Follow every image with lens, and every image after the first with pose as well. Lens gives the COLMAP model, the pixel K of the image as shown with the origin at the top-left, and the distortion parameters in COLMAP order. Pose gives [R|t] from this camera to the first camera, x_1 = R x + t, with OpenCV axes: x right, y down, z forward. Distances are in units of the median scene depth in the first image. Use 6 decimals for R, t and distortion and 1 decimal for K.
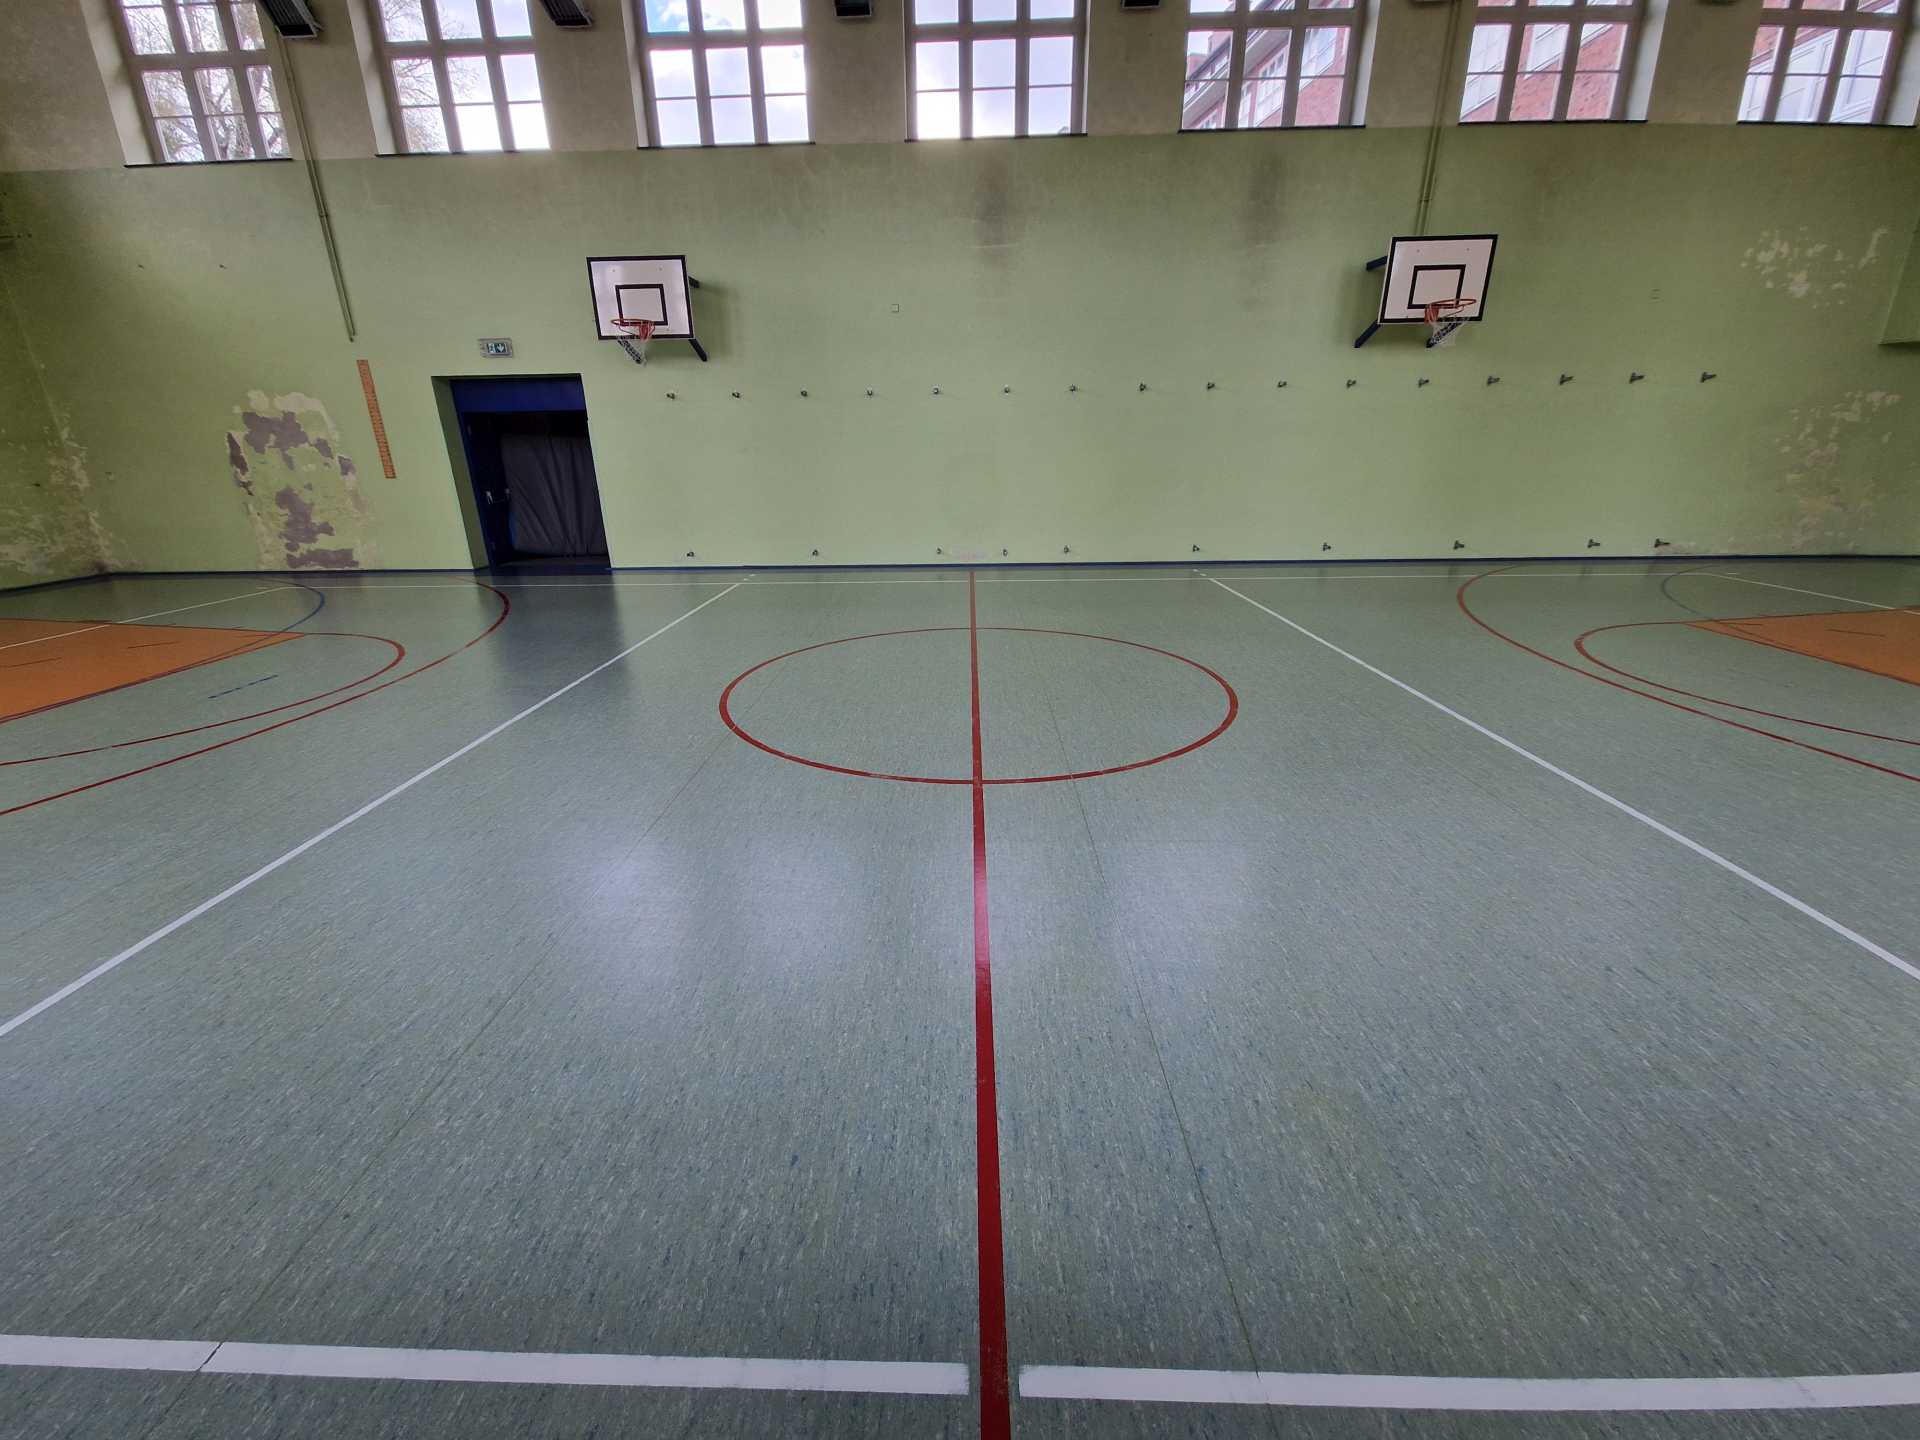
lens RADIAL K [[777.7, 0, 953.3], [0, 777.7, 727.7], [0, 0, 1]] dist [0.005462, -0.005293]
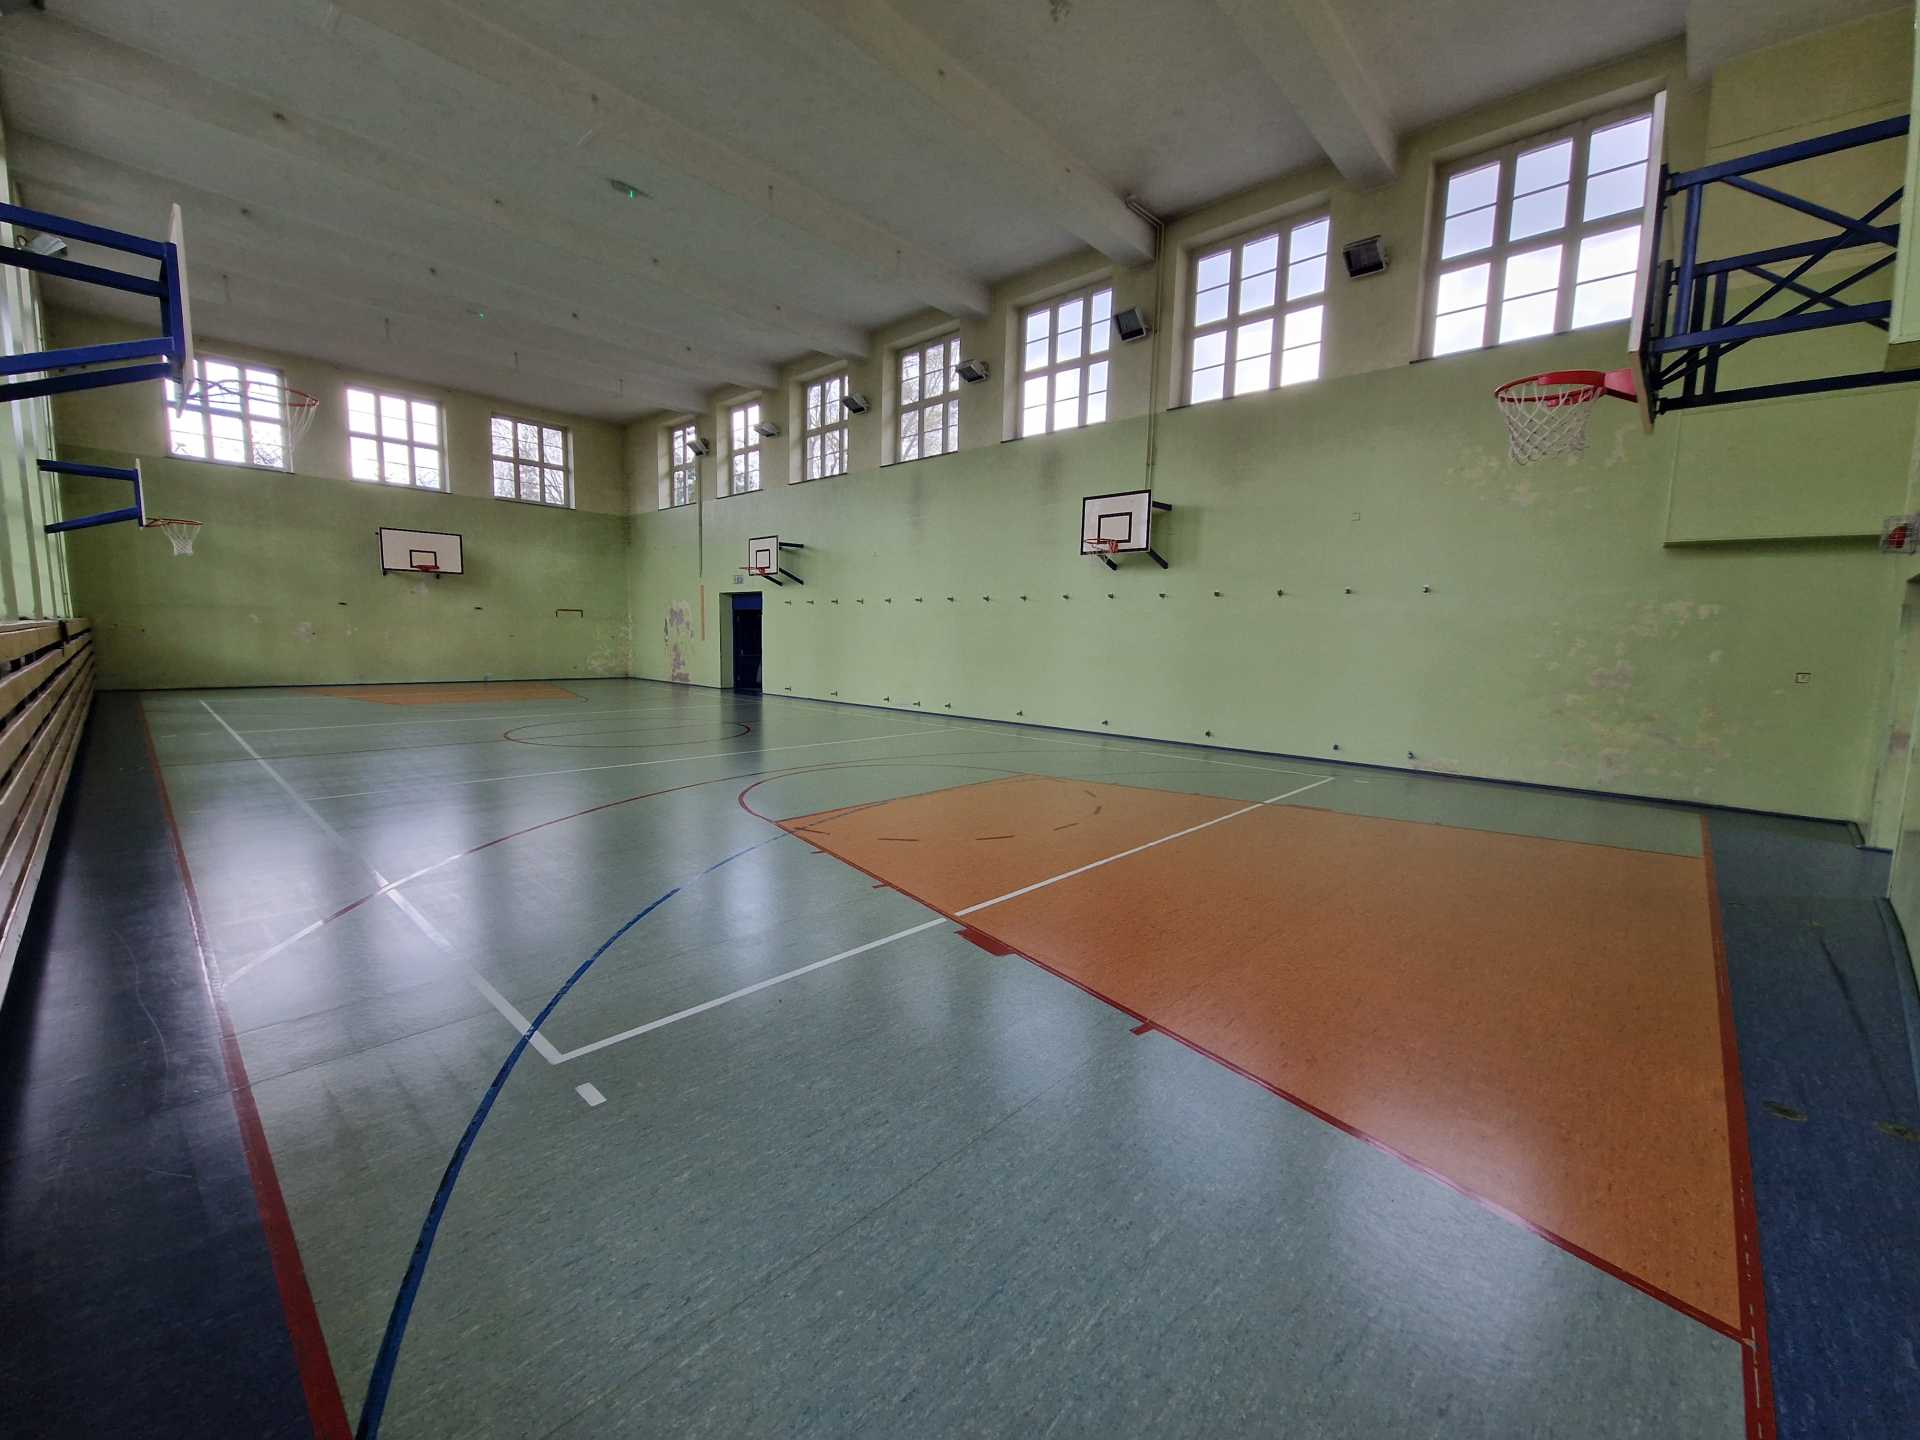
lens RADIAL K [[777.7, 0, 939.1], [0, 777.7, 721.4], [0, 0, 1]] dist [0.005462, -0.005293]
pose [[0.743829, 0.105244, -0.660032, 1.181829], [-0.258644, 0.955911, -0.139059, -0.001112], [0.616297, 0.274149, 0.738255, -0.045359]]
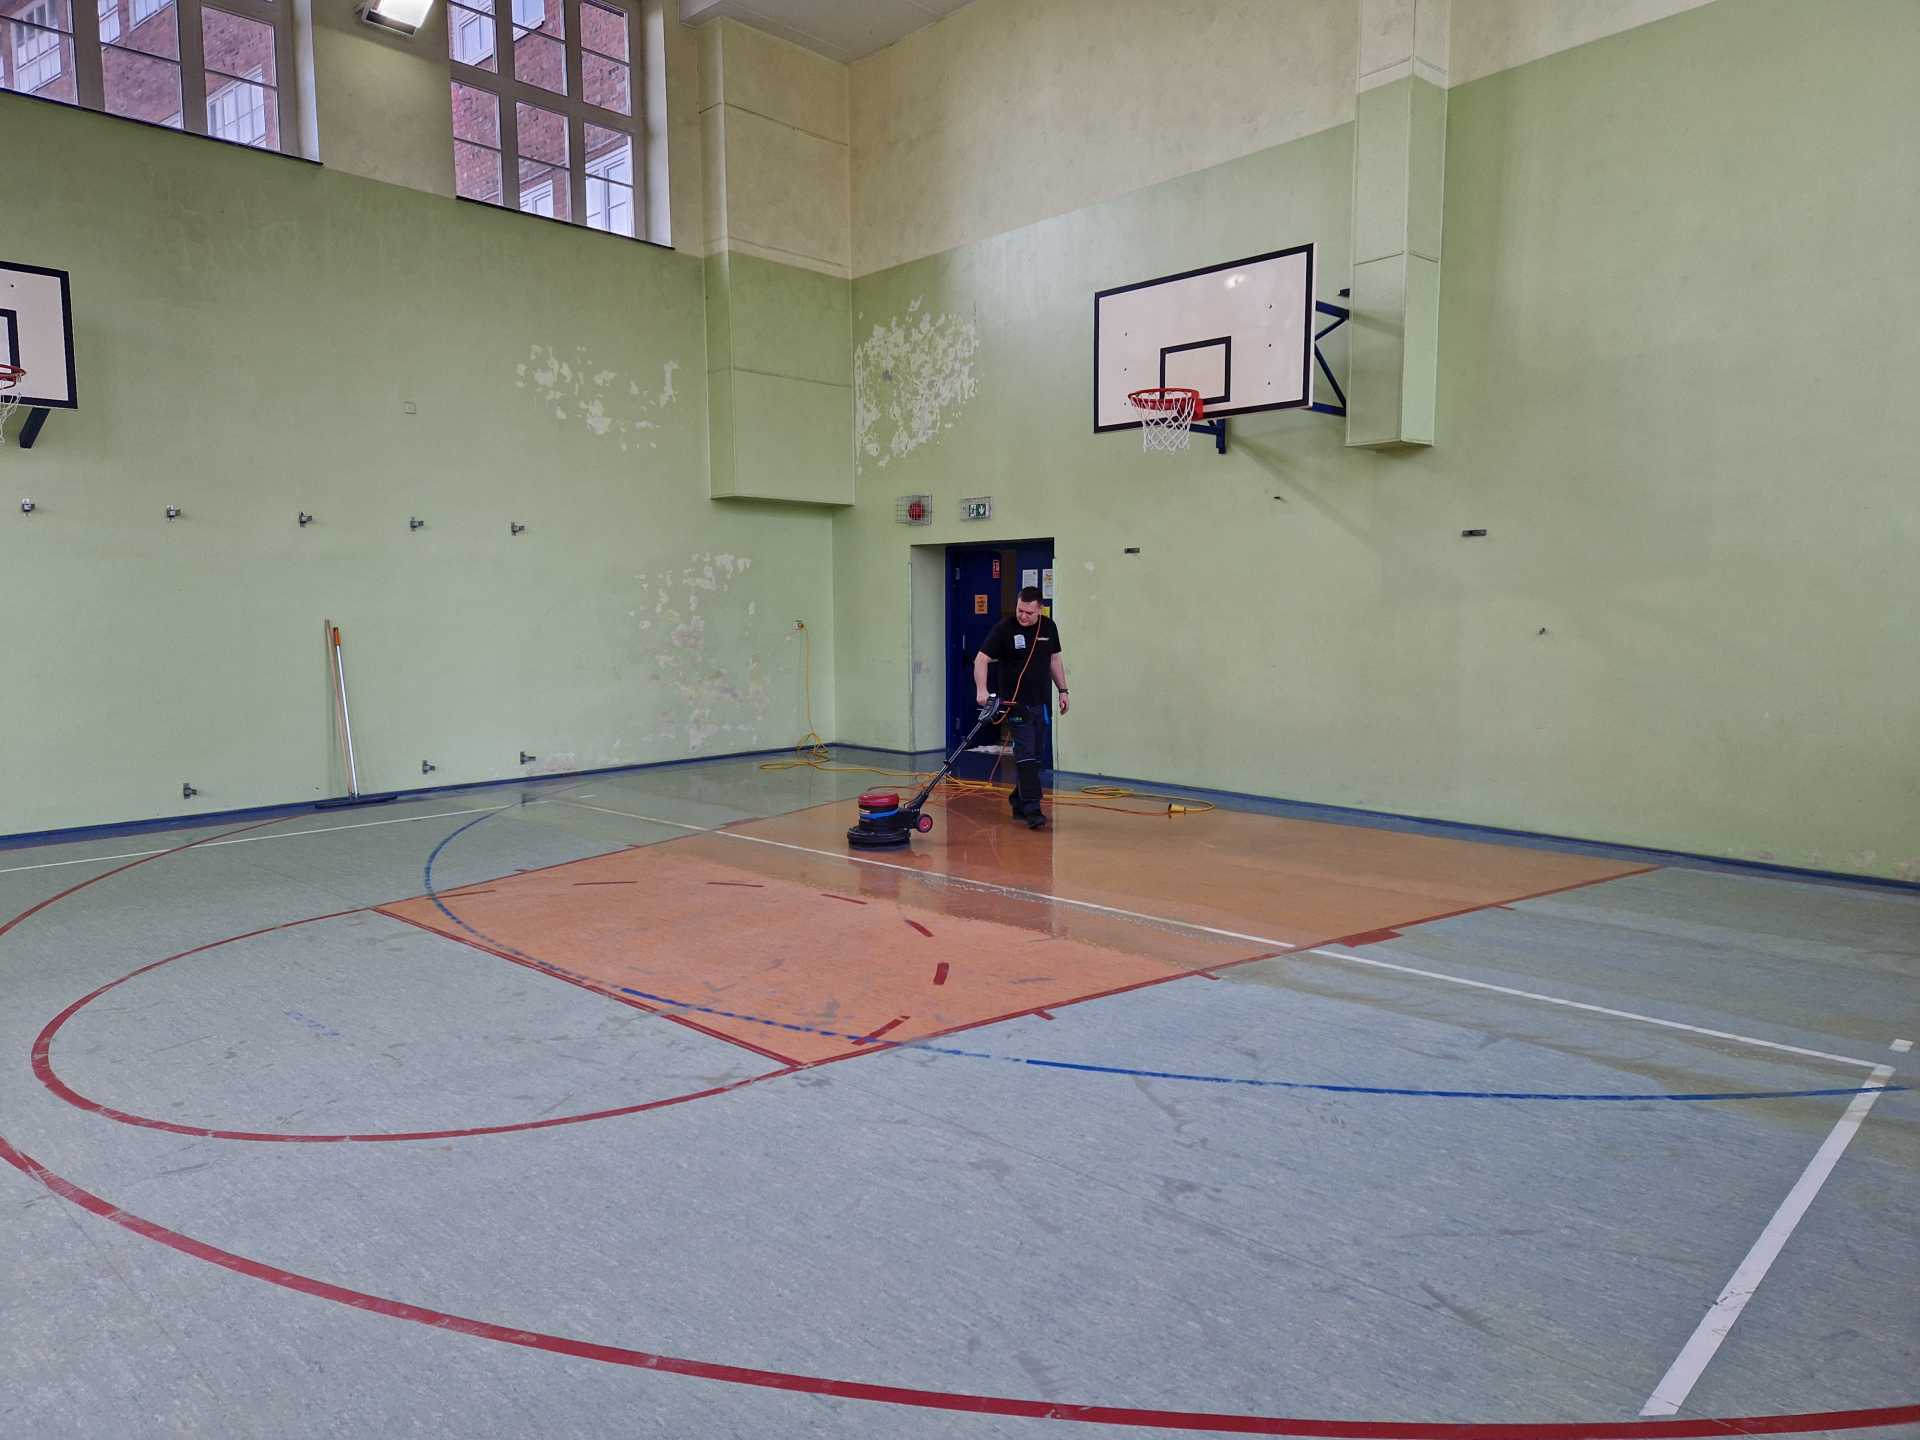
lens RADIAL K [[1273.8, 0, 963.1], [0, 1273.8, 718.7], [0, 0, 1]] dist [0.078519, -0.058908]
pose [[0.662284, -0.057839, 0.747017, 0.356632], [0.250466, 0.956749, -0.147978, -0.011231], [-0.706149, 0.285106, 0.648126, 0.008246]]
